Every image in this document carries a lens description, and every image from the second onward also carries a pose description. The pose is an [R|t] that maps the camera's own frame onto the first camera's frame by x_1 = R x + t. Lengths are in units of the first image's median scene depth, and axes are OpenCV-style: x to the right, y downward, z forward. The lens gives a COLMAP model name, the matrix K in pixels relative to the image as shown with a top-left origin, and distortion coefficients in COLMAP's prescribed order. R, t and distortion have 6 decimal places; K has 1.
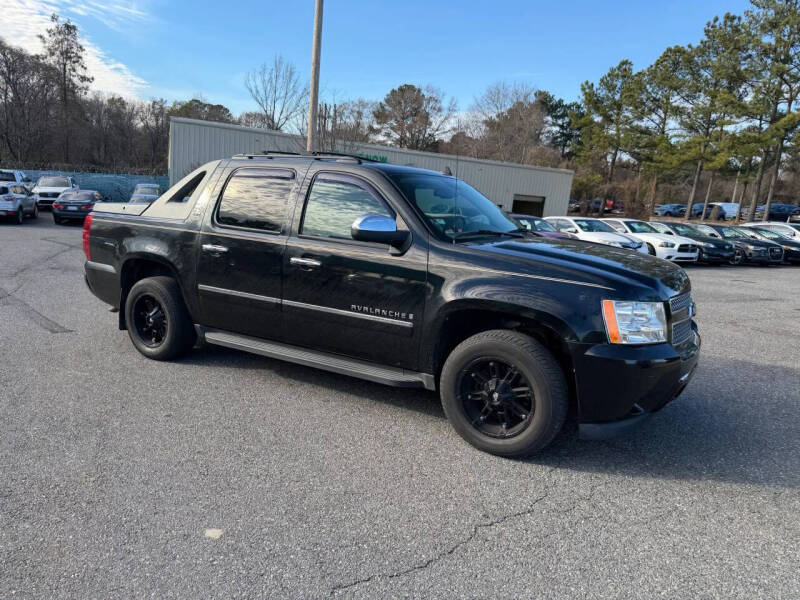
lens RADIAL K [[570.6, 0, 400.7], [0, 570.6, 295.1], [0, 0, 1]] dist [0.012582, -0.016940]
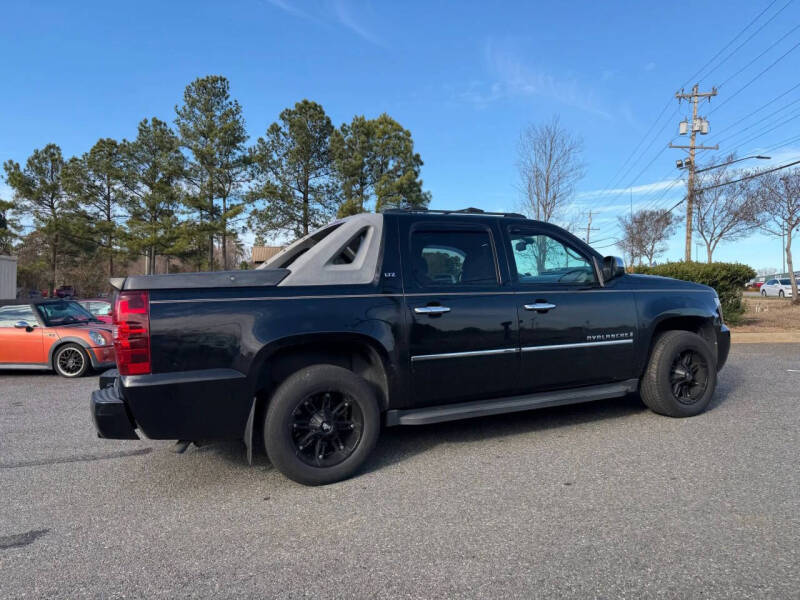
lens RADIAL K [[564.3, 0, 392.0], [0, 564.3, 298.9], [0, 0, 1]] dist [0.022608, -0.032105]
pose [[0.561701, -0.074891, 0.823943, -0.103252], [0.191720, 0.980569, -0.041572, -0.007099], [-0.804820, 0.181317, 0.565145, 0.054095]]
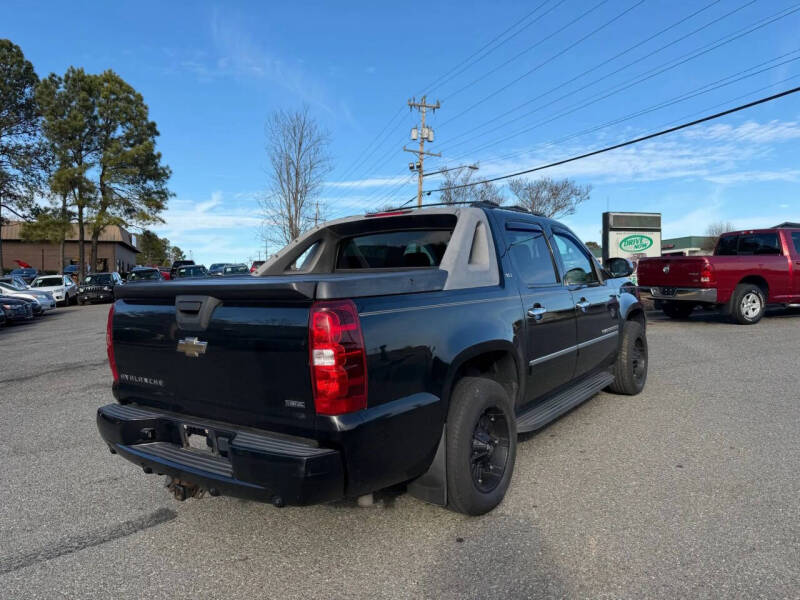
lens RADIAL K [[565.3, 0, 405.6], [0, 565.3, 308.9], [0, 0, 1]] dist [0.007124, -0.041071]
pose [[0.076824, -0.115457, 0.990337, -0.112758], [0.184144, 0.977828, 0.099714, -0.019775], [-0.979892, 0.174704, 0.096382, 0.107679]]
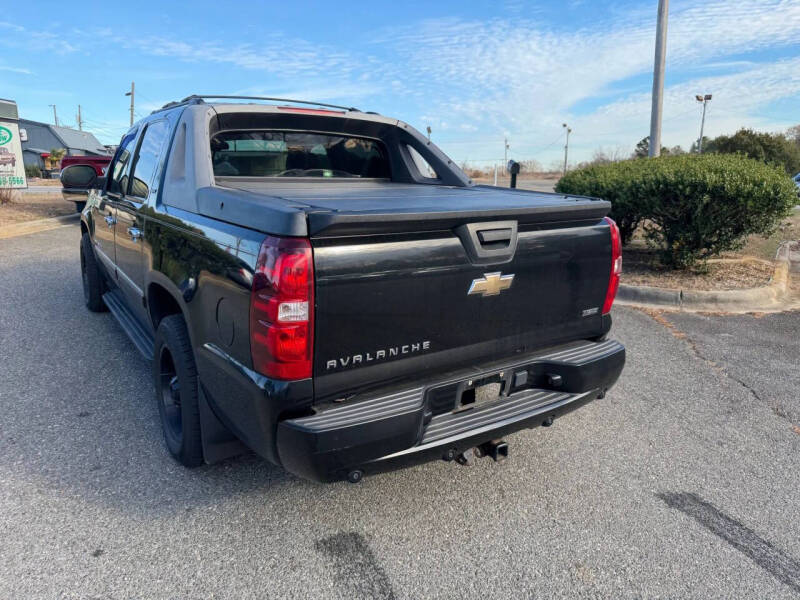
lens RADIAL K [[570.6, 0, 400.7], [0, 570.6, 295.1], [0, 0, 1]] dist [0.012582, -0.016940]
pose [[-0.907473, -0.155286, 0.390358, -0.069472], [0.003244, 0.926561, 0.376131, -0.031661], [-0.420098, 0.342594, -0.840325, 0.179912]]
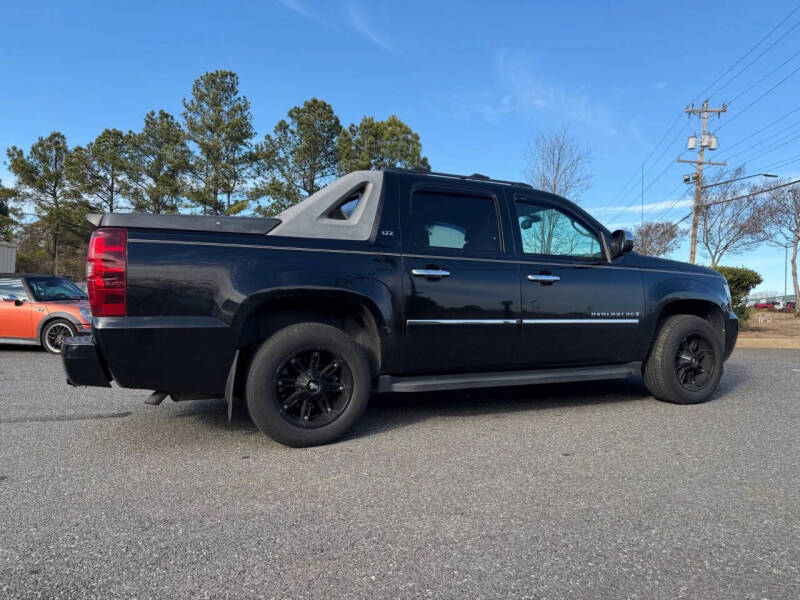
lens RADIAL K [[564.7, 0, 398.5], [0, 564.7, 306.5], [0, 0, 1]] dist [0.022465, -0.033093]
pose [[0.557537, -0.051711, 0.828540, -0.099700], [0.150873, 0.987749, -0.039877, -0.000635], [-0.816327, 0.147237, 0.558508, 0.056928]]
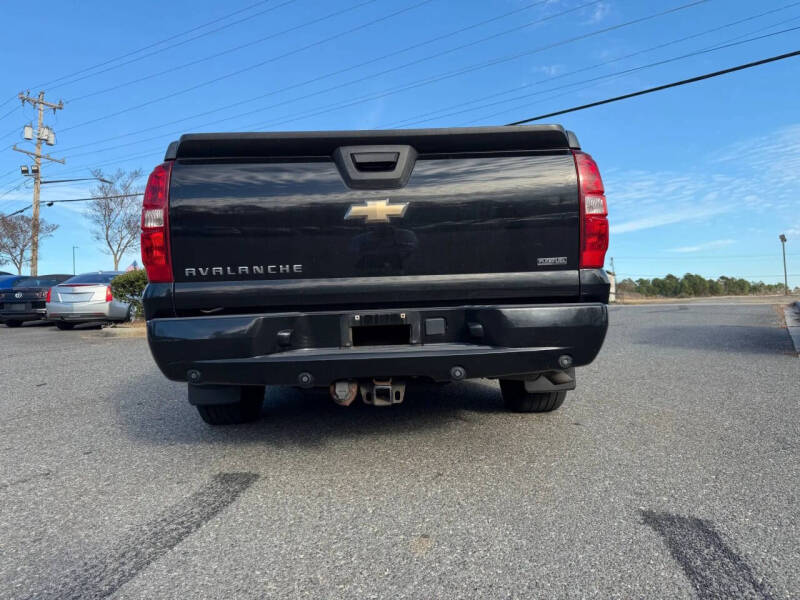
lens RADIAL K [[567.5, 0, 402.1], [0, 567.5, 299.6], [0, 0, 1]] dist [0.001663, -0.008808]
pose [[-0.543608, -0.036817, 0.838531, -0.097081], [0.132271, 0.982797, 0.128900, -0.012815], [-0.828851, 0.180984, -0.529387, 0.159280]]
